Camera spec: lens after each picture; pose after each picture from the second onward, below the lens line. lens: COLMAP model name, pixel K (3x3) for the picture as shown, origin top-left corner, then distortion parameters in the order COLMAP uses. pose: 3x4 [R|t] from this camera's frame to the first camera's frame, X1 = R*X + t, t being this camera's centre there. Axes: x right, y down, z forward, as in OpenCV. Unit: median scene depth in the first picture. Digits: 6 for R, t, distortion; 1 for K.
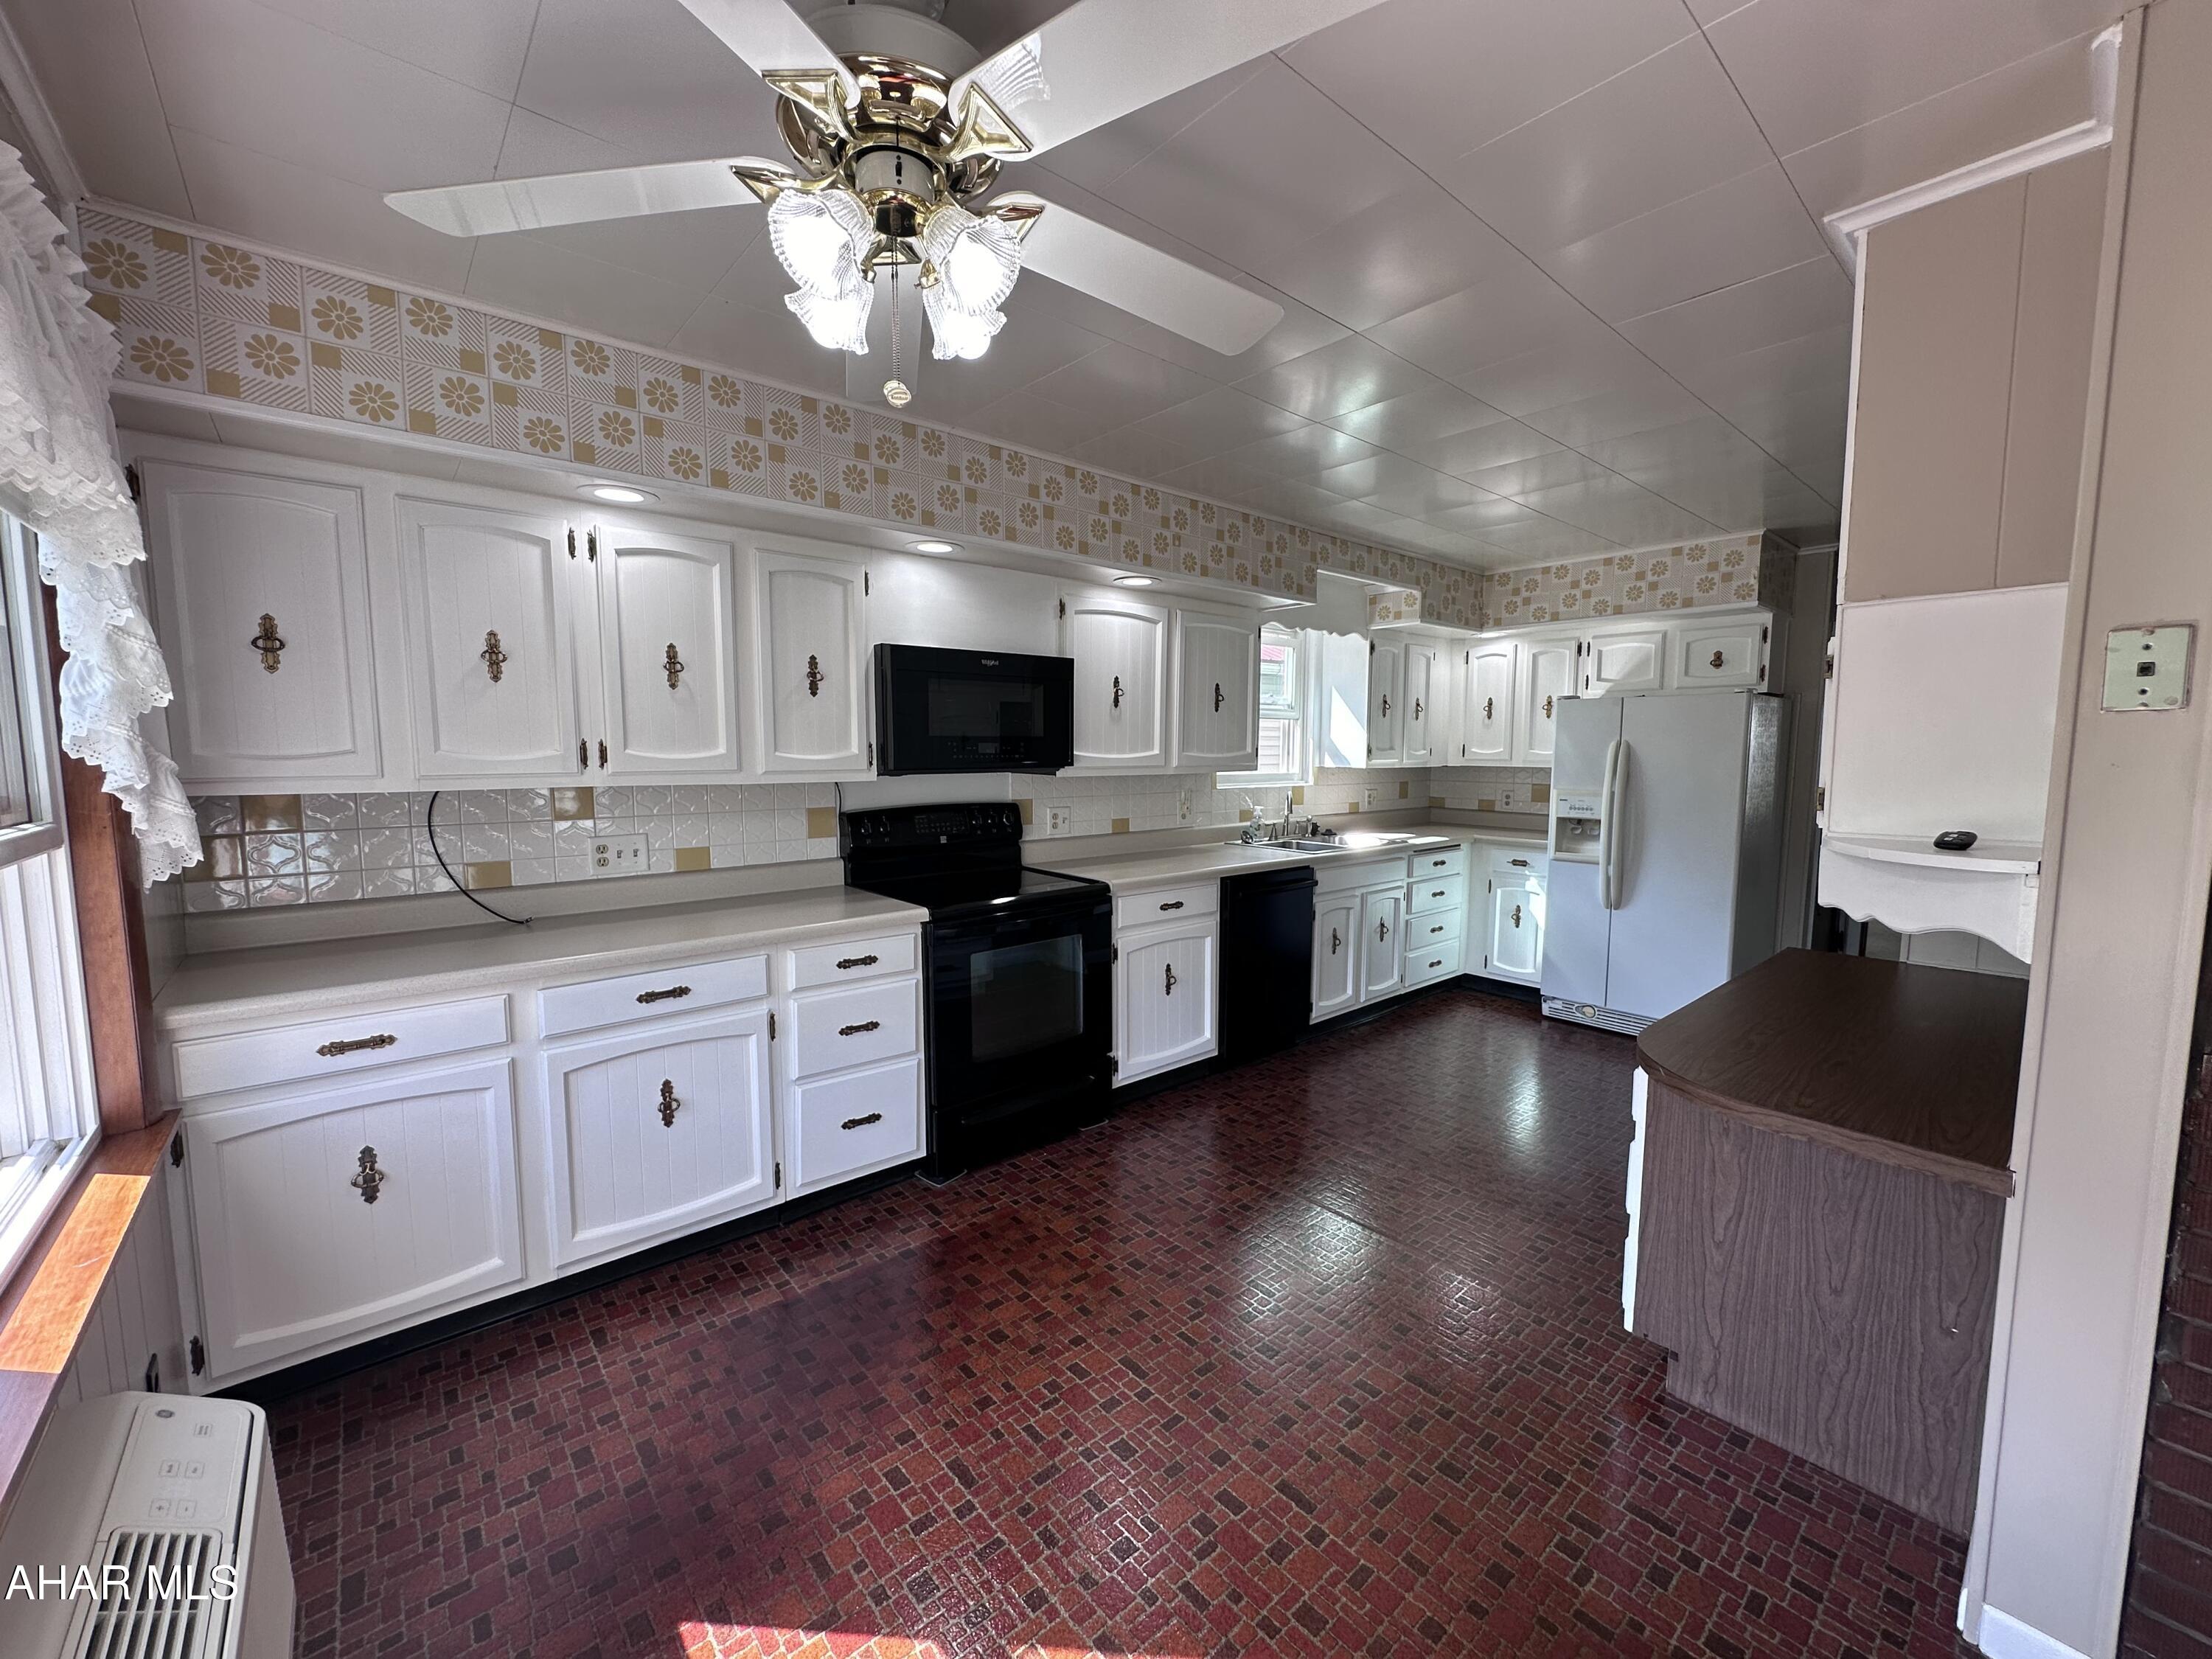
lens RADIAL K [[882.2, 0, 1104.2], [0, 882.2, 831.0], [0, 0, 1]] dist [-0.003616, 0.000151]
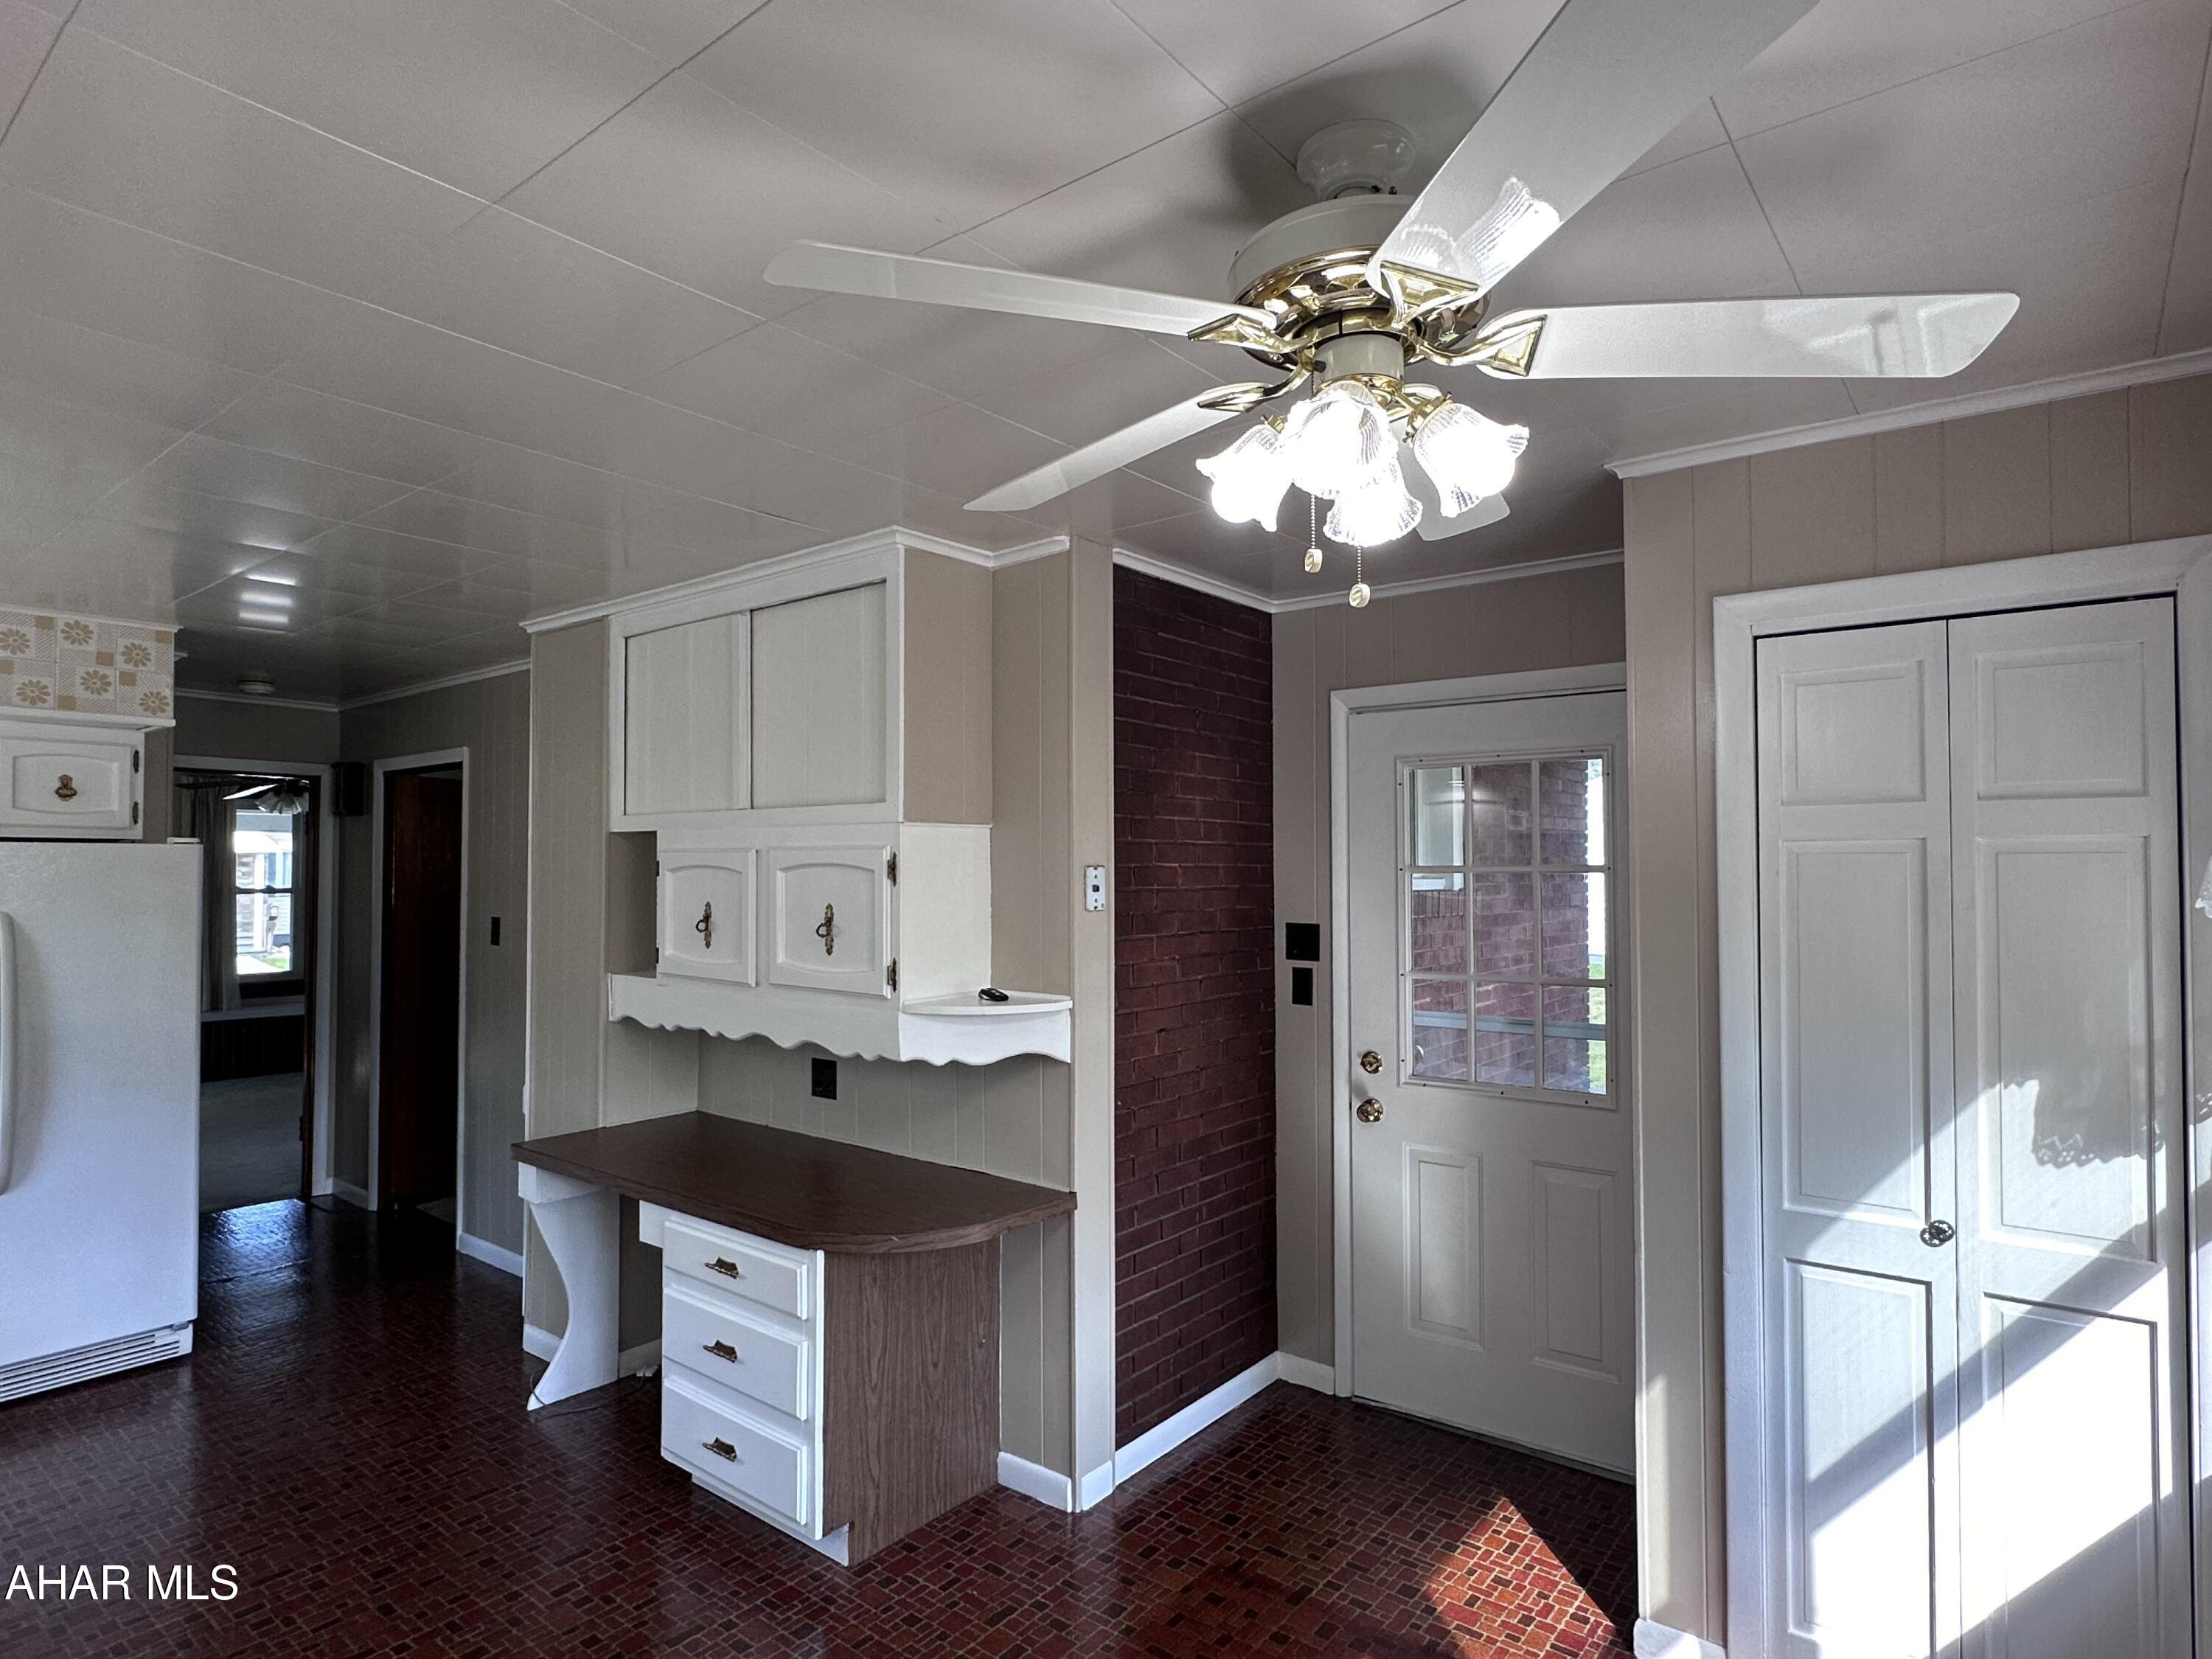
lens RADIAL K [[1236.6, 0, 1106.0], [0, 1236.6, 829.5], [0, 0, 1]] dist [-0.003419, -0.001066]
pose [[-0.184611, 0.028600, 0.982395, -0.396169], [0.095612, 0.995358, -0.011010, -0.079726], [-0.978150, 0.091896, -0.186489, 0.417416]]
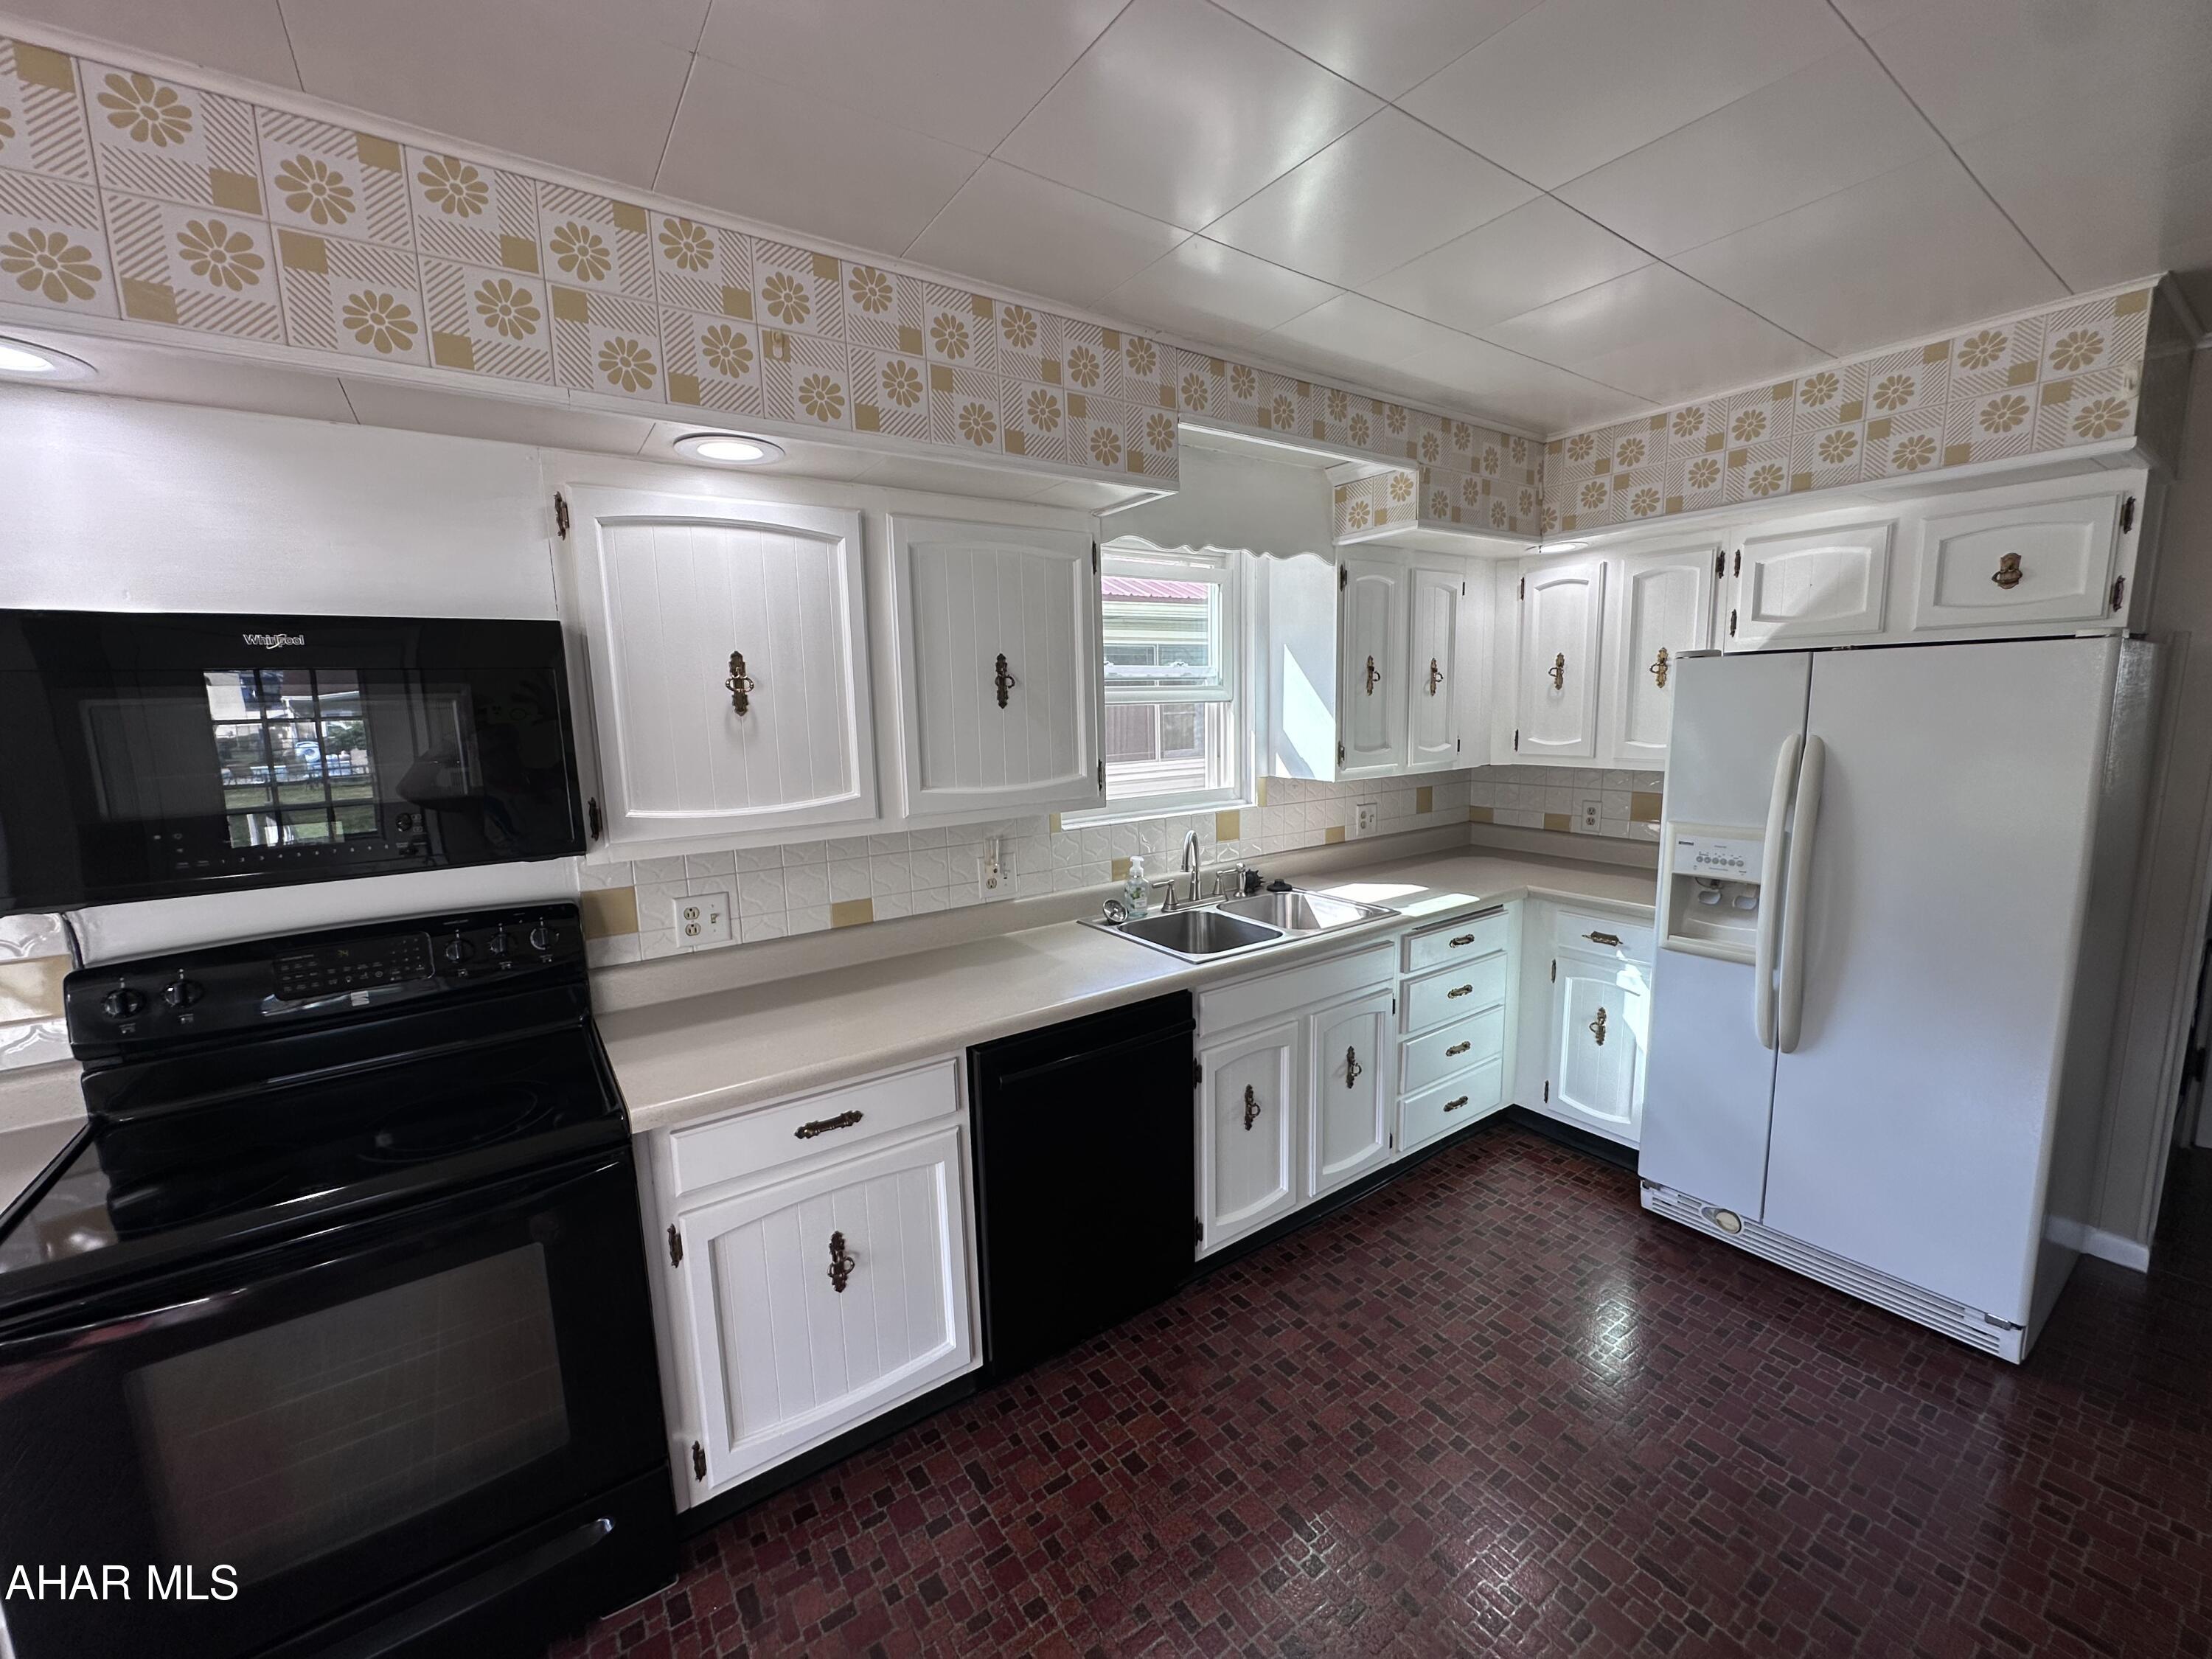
lens RADIAL K [[882.2, 0, 1104.2], [0, 882.2, 831.0], [0, 0, 1]] dist [-0.003616, 0.000151]
pose [[0.994571, -0.013068, -0.103238, 0.234940], [0.018453, 0.998509, 0.051372, -0.083490], [0.102412, -0.052998, 0.993329, 0.451832]]
